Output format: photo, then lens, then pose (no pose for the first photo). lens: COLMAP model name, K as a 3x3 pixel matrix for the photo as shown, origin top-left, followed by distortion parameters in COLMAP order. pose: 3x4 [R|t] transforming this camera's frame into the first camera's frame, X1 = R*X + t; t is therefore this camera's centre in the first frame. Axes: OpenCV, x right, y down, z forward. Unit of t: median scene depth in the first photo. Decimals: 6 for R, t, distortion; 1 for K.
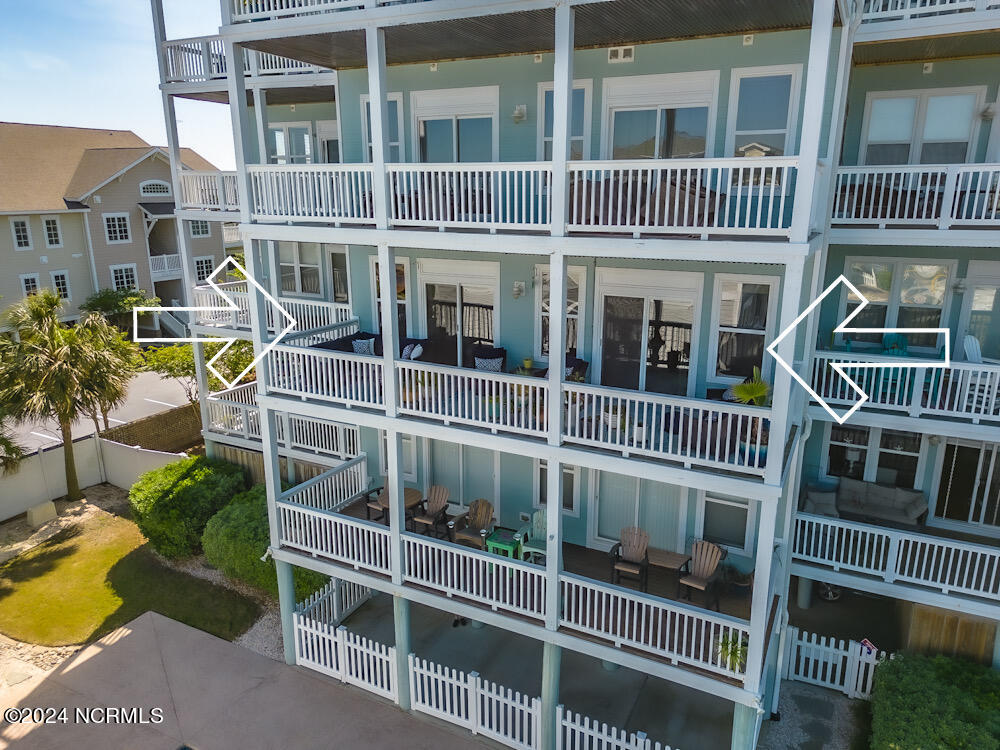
lens RADIAL K [[706.6, 0, 500.0], [0, 706.6, 375.0], [0, 0, 1]] dist [0.033848, -0.002367]
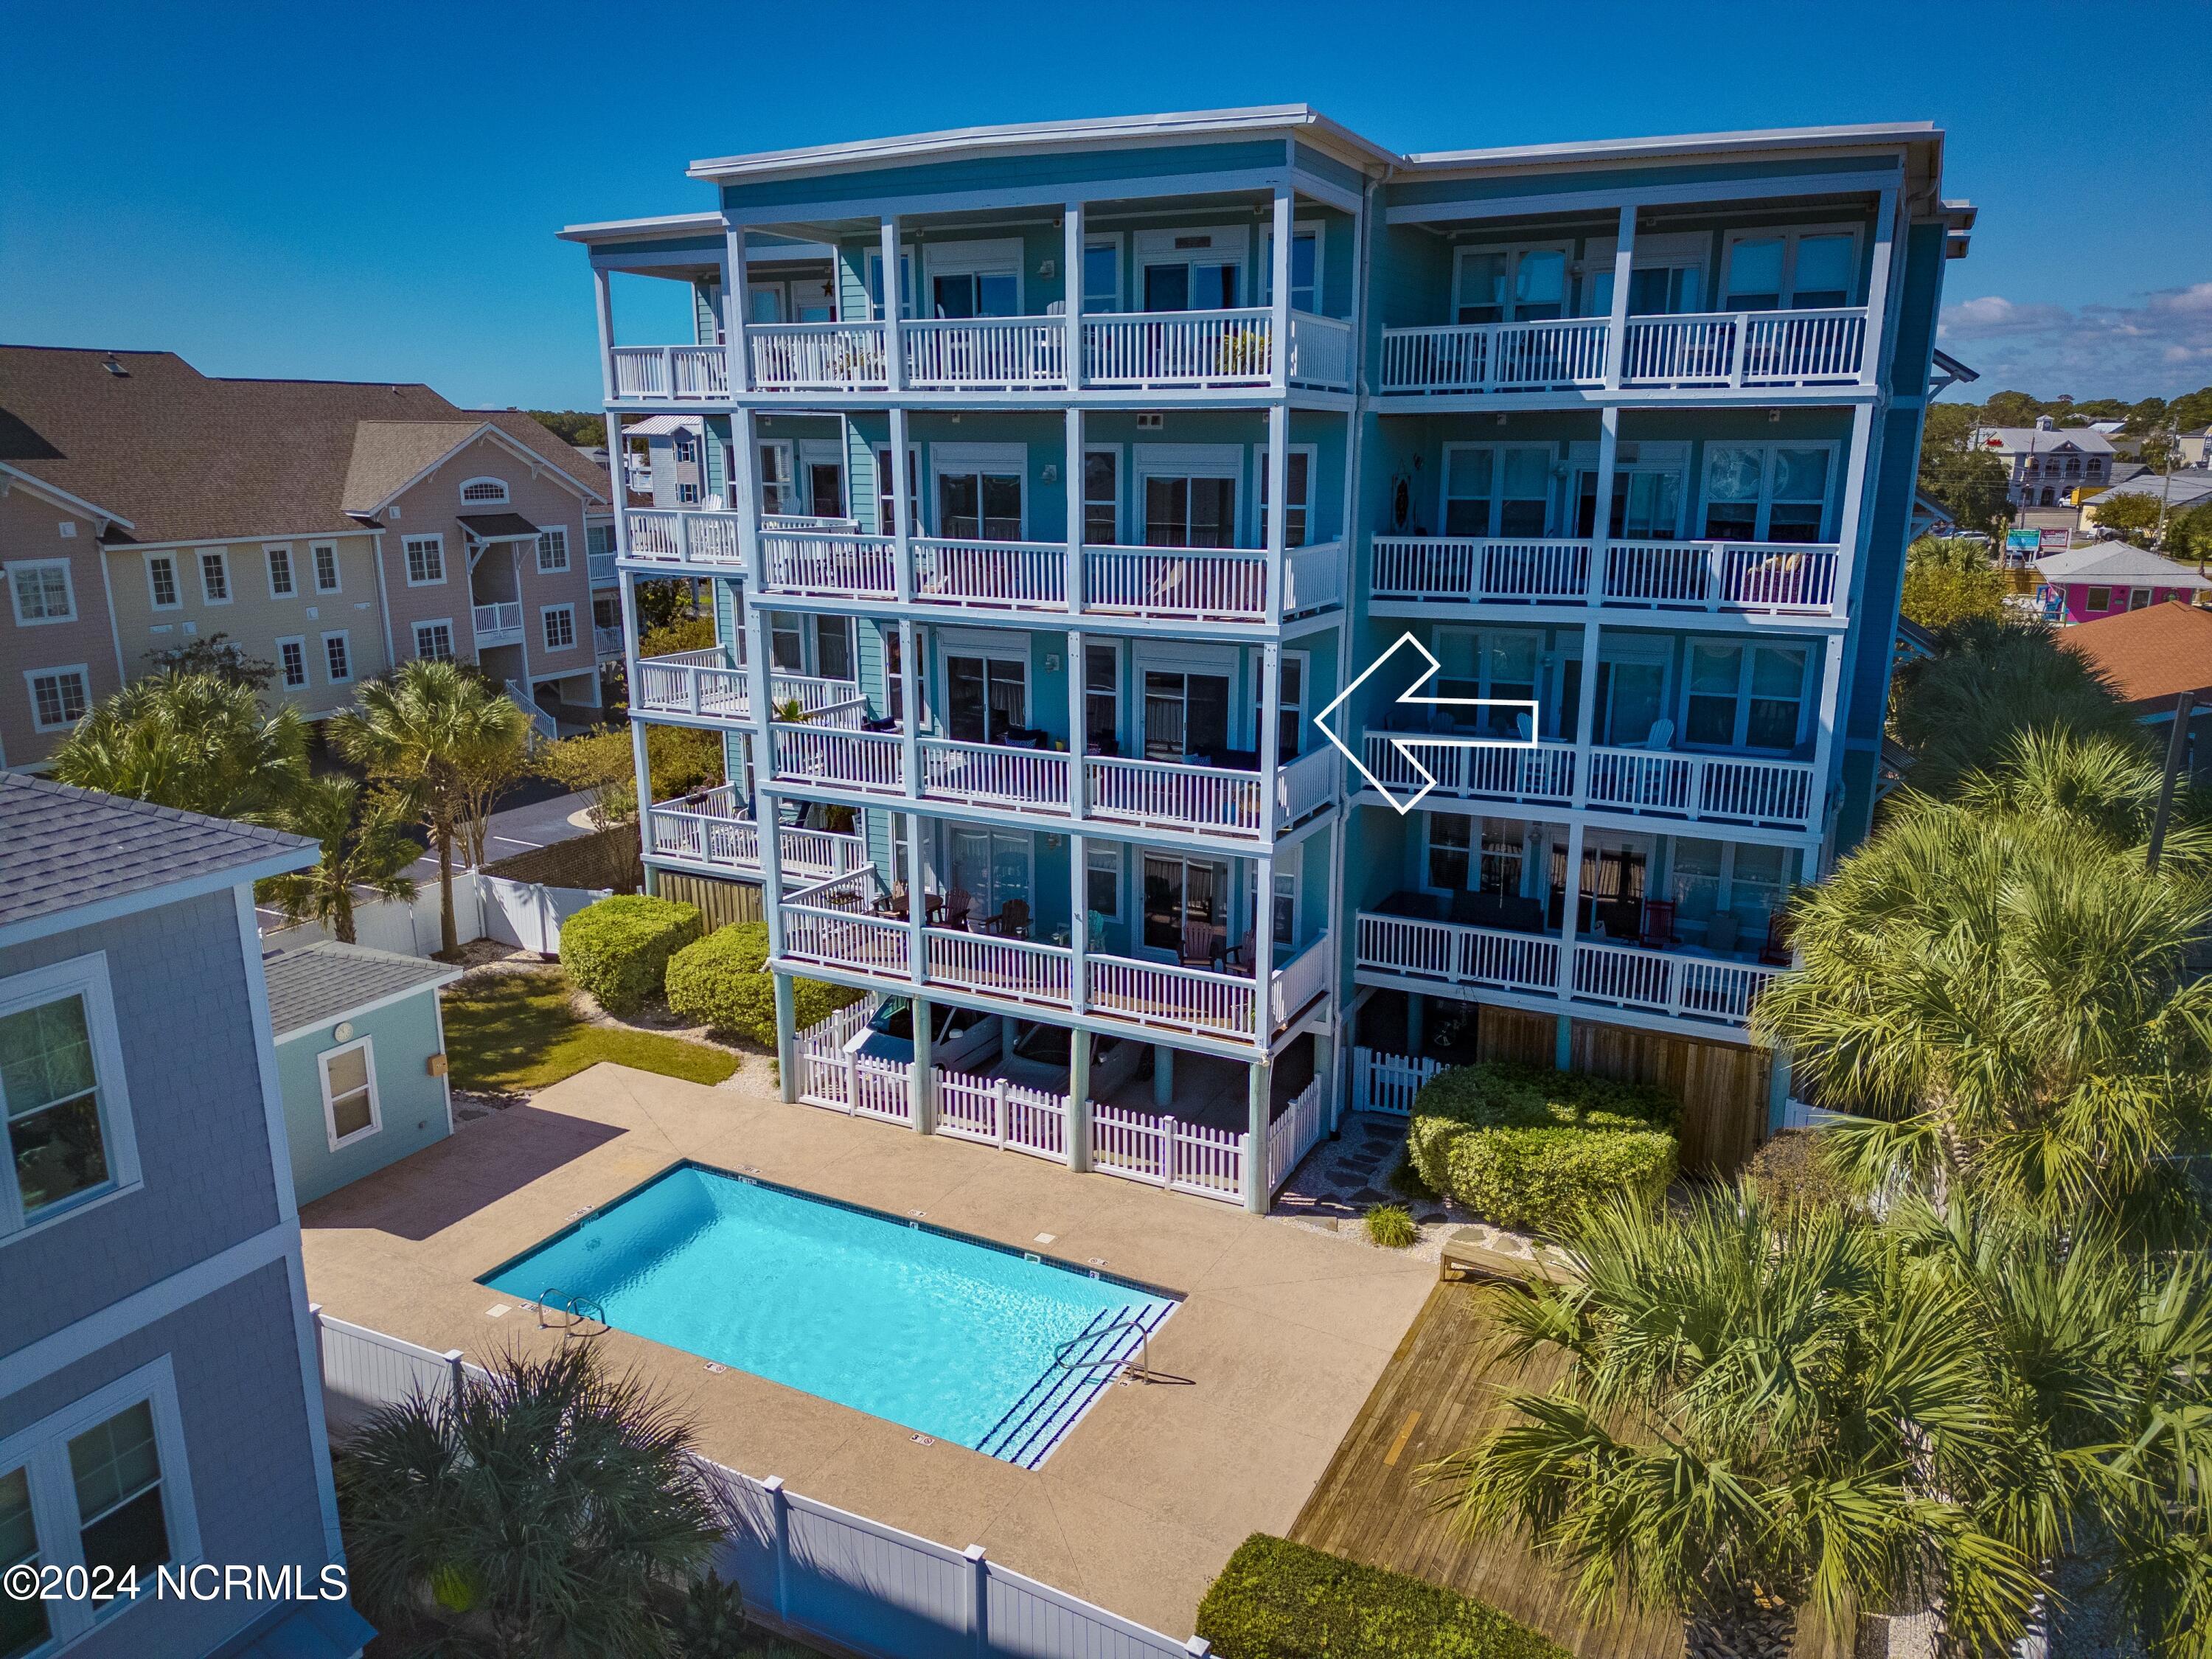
lens RADIAL K [[1553.3, 0, 1106.0], [0, 1553.3, 829.5], [0, 0, 1]] dist [0.101440, -0.085907]
pose [[0.999999, -0.000643, 0.000834, 0.091077], [0.000655, 0.999904, -0.013870, 0.112907], [-0.000825, 0.013871, 0.999903, -0.937651]]
